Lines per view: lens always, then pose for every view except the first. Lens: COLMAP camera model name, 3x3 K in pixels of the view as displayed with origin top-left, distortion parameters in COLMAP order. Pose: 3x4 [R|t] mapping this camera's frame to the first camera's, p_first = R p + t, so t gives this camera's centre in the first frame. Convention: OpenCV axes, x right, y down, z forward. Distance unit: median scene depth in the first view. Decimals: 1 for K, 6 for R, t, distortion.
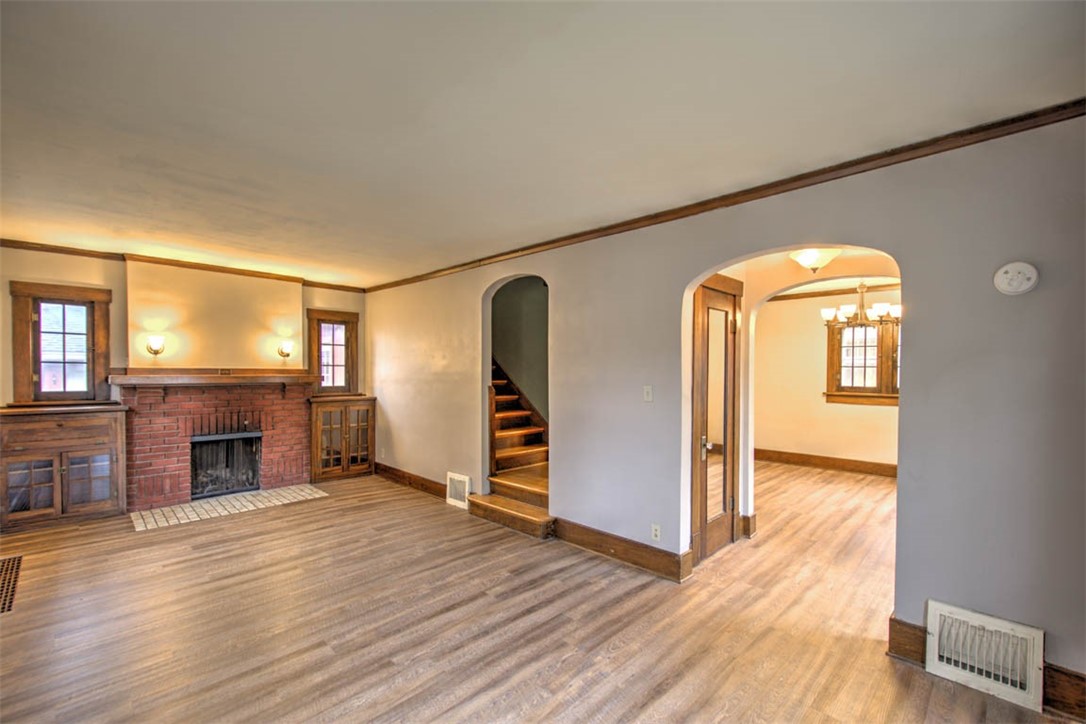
lens RADIAL K [[464.3, 0, 542.0], [0, 464.3, 374.7], [0, 0, 1]] dist [-0.001886, -0.000107]
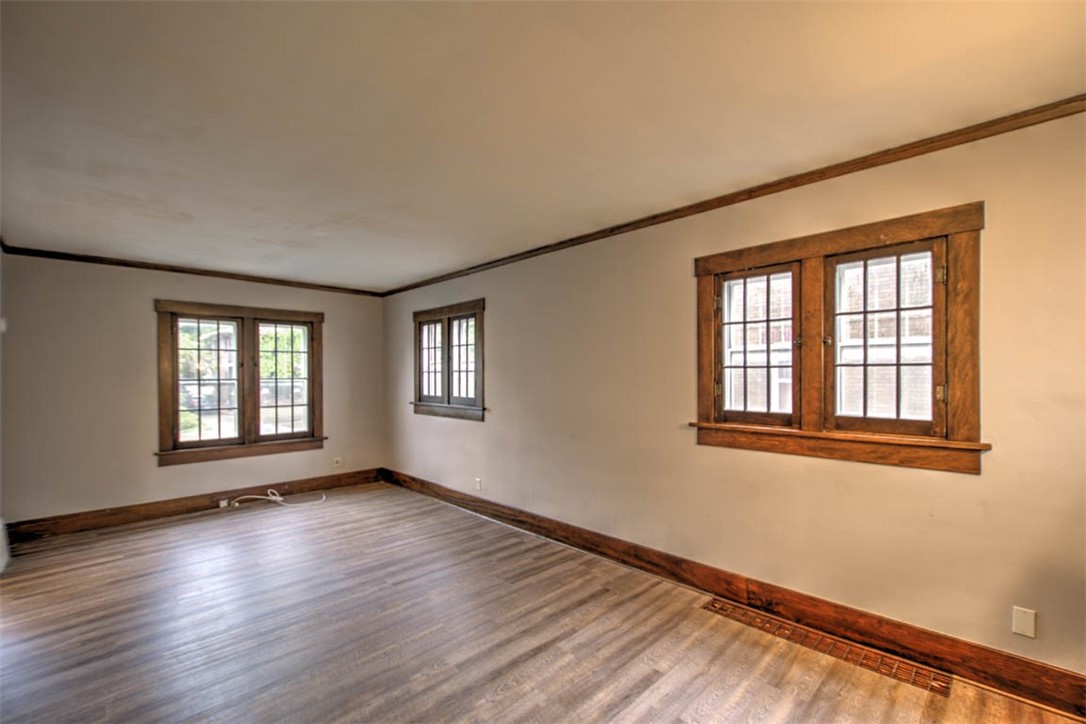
lens RADIAL K [[464.3, 0, 542.0], [0, 464.3, 374.7], [0, 0, 1]] dist [-0.001886, -0.000107]
pose [[-0.999716, -0.001766, 0.023785, -0.449982], [-0.001704, 0.999995, 0.002608, -0.009368], [-0.023790, 0.002567, -0.999714, 1.125342]]
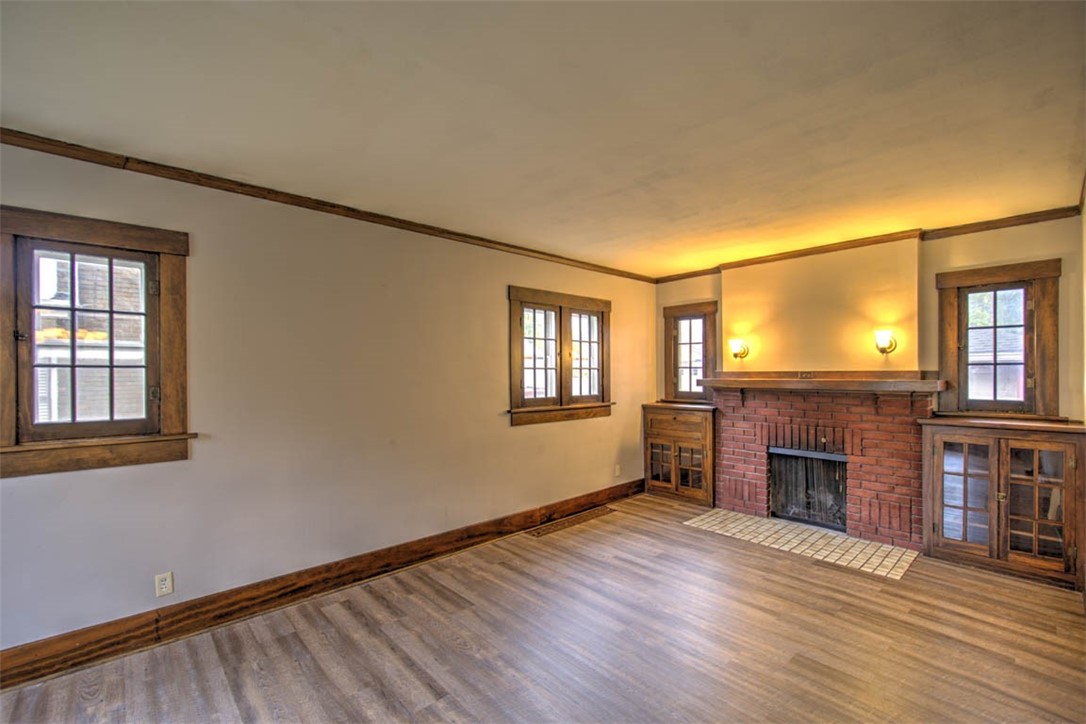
lens RADIAL K [[464.3, 0, 542.0], [0, 464.3, 374.7], [0, 0, 1]] dist [-0.001886, -0.000107]
pose [[-0.060383, 0.001283, -0.998174, 0.180485], [-0.002559, 0.999996, 0.001440, -0.007424], [0.998172, 0.002642, -0.060380, 0.603618]]
